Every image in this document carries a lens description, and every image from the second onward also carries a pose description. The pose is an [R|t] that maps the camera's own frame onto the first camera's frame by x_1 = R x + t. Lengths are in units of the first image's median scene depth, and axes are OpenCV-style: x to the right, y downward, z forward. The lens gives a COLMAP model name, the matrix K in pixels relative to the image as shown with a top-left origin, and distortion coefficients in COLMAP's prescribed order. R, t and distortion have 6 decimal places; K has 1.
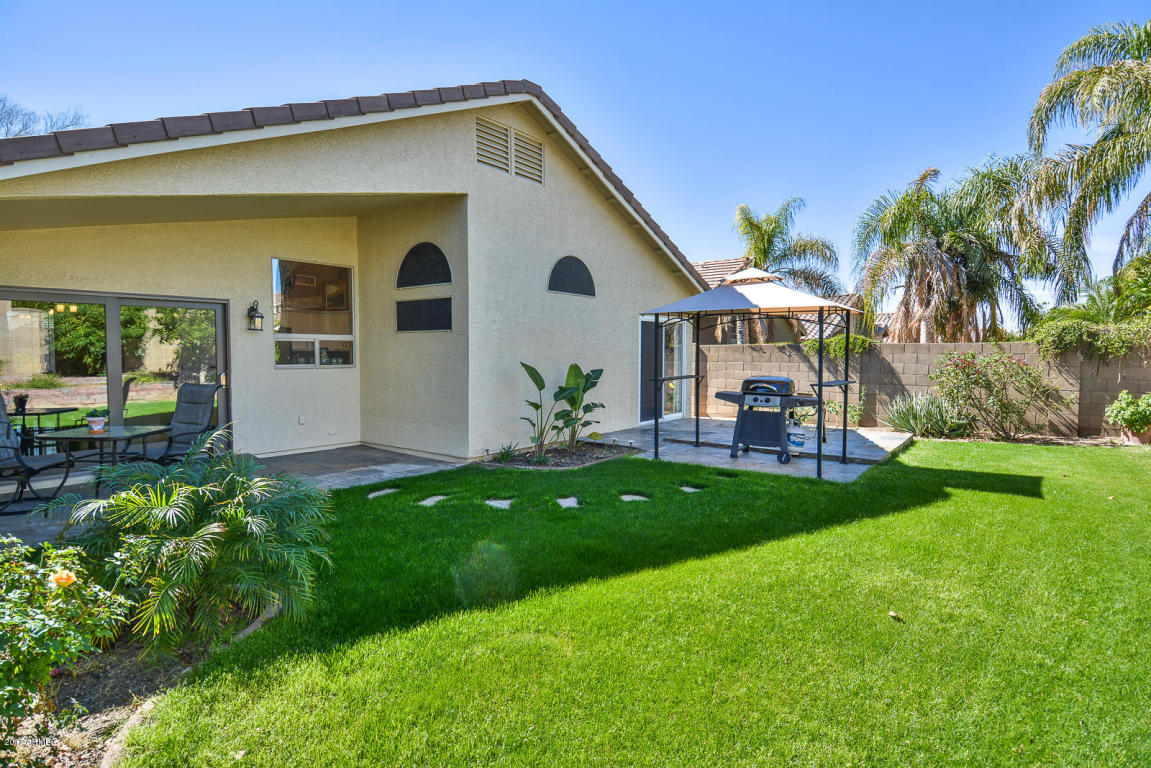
lens RADIAL K [[595.3, 0, 574.5], [0, 595.3, 382.9], [0, 0, 1]] dist [0.006195, -0.000828]
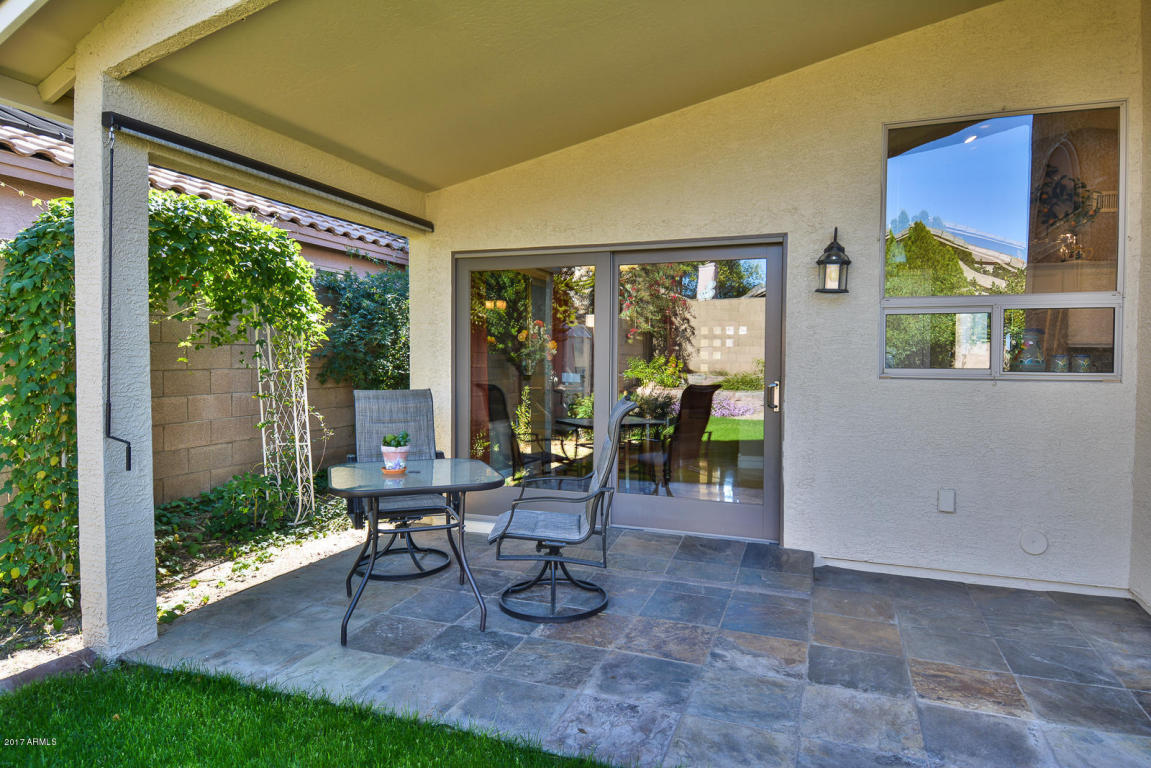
lens RADIAL K [[690.1, 0, 575.9], [0, 690.1, 384.4], [0, 0, 1]] dist [-0.001184, -0.000415]
pose [[0.294967, 0.037747, -0.954762, -0.076639], [-0.053641, 0.998298, 0.022896, -0.017626], [0.954001, 0.044460, 0.296490, 0.649596]]
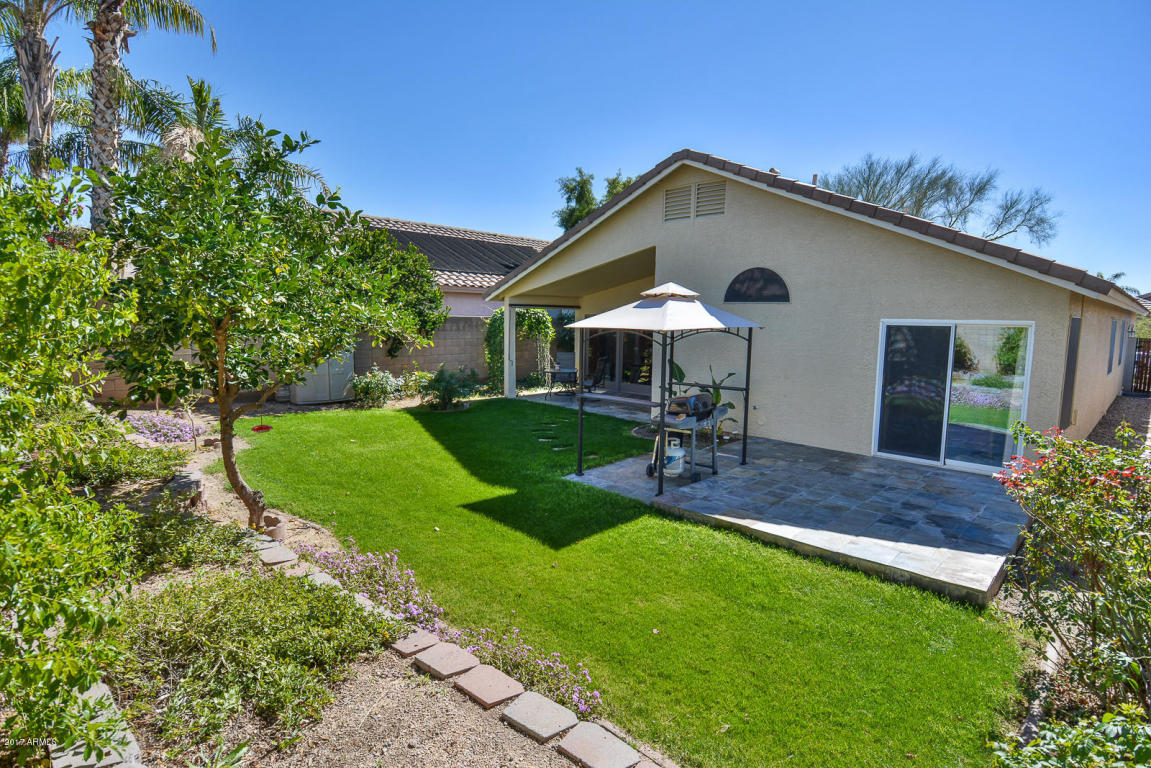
lens RADIAL K [[595.3, 0, 574.7], [0, 595.3, 381.1], [0, 0, 1]] dist [0.006195, -0.000828]
pose [[-0.111885, 0.112381, -0.987346, 1.293004], [-0.062148, 0.990848, 0.119822, -0.134012], [0.991776, 0.074768, -0.103877, 0.914207]]
